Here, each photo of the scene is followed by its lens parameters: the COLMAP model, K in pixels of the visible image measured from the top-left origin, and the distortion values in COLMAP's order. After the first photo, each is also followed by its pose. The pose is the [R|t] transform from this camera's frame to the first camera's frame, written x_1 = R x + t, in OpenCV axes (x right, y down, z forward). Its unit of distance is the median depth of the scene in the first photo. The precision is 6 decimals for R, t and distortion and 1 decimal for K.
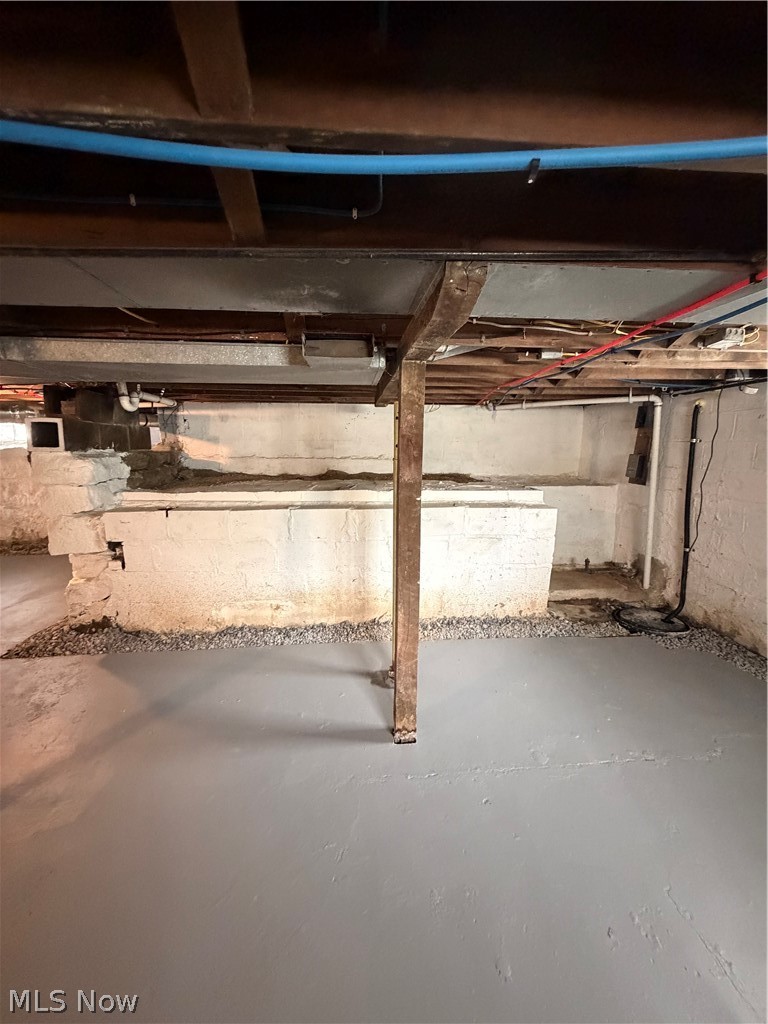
lens RADIAL K [[412.1, 0, 380.9], [0, 412.1, 507.8], [0, 0, 1]] dist [0.000897, 0.000626]
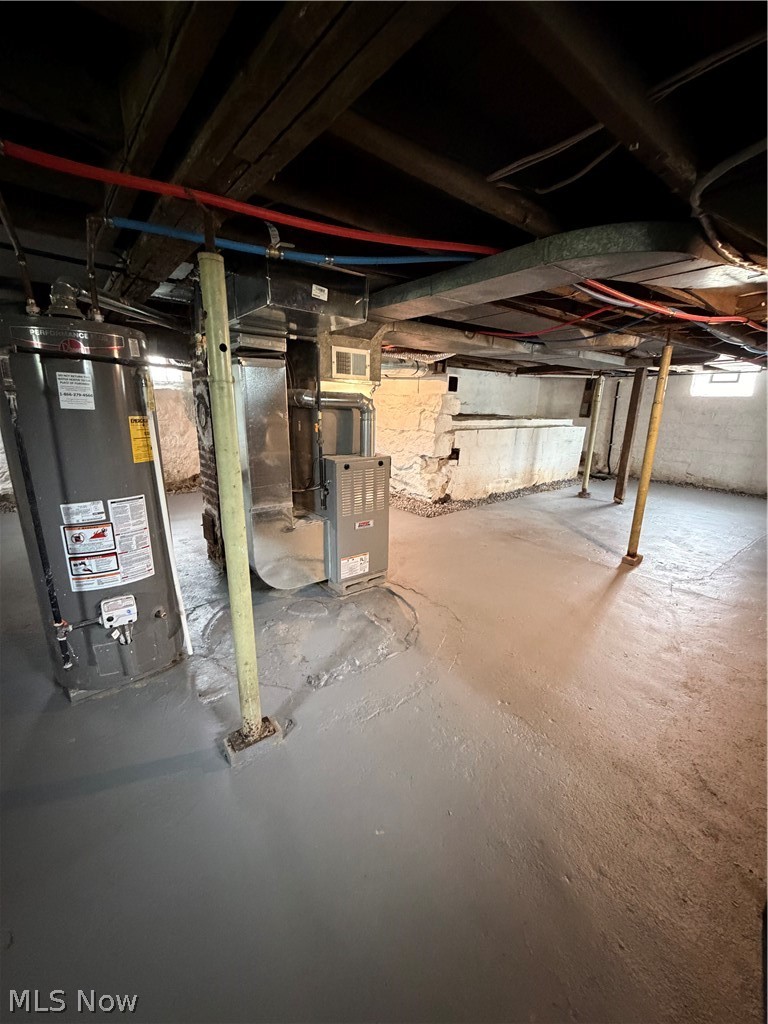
lens RADIAL K [[412.1, 0, 385.7], [0, 412.1, 510.8], [0, 0, 1]] dist [0.000897, 0.000626]
pose [[0.828462, -0.126009, 0.545686, -1.656137], [0.064316, 0.989319, 0.130808, 0.084963], [-0.556341, -0.073274, 0.827717, -0.251380]]
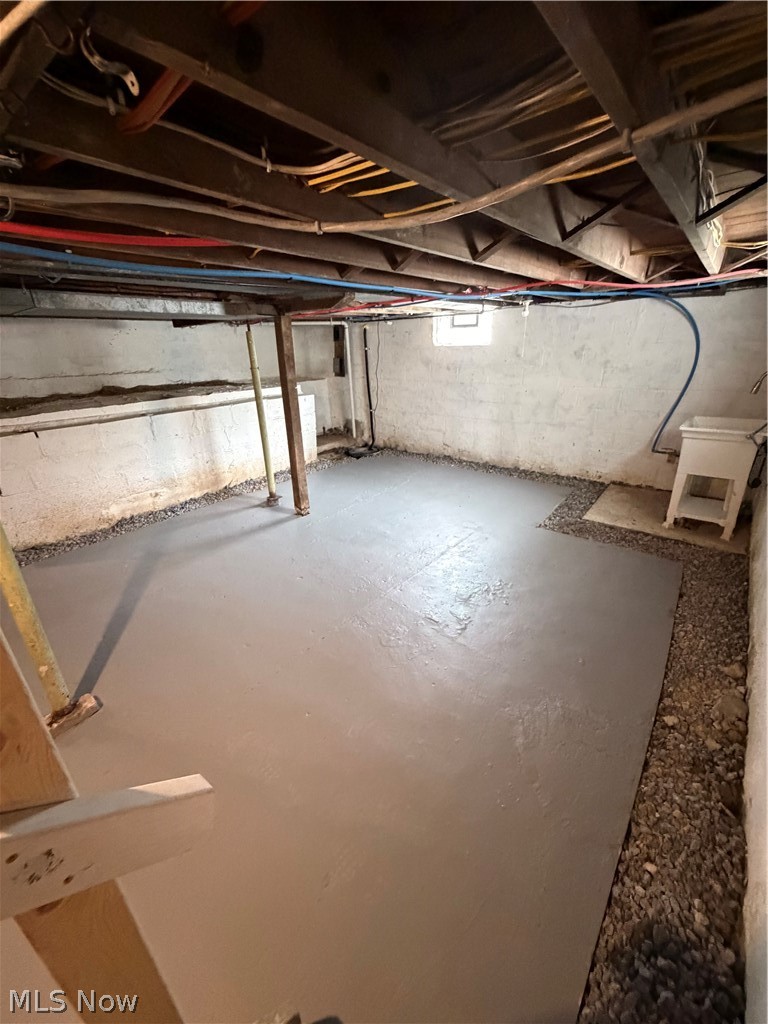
lens RADIAL K [[412.1, 0, 385.5], [0, 412.1, 508.7], [0, 0, 1]] dist [0.000897, 0.000626]
pose [[0.691076, -0.288266, 0.662810, -0.586786], [0.137558, 0.952720, 0.270927, 0.029001], [-0.709572, -0.096056, 0.698055, -0.397389]]
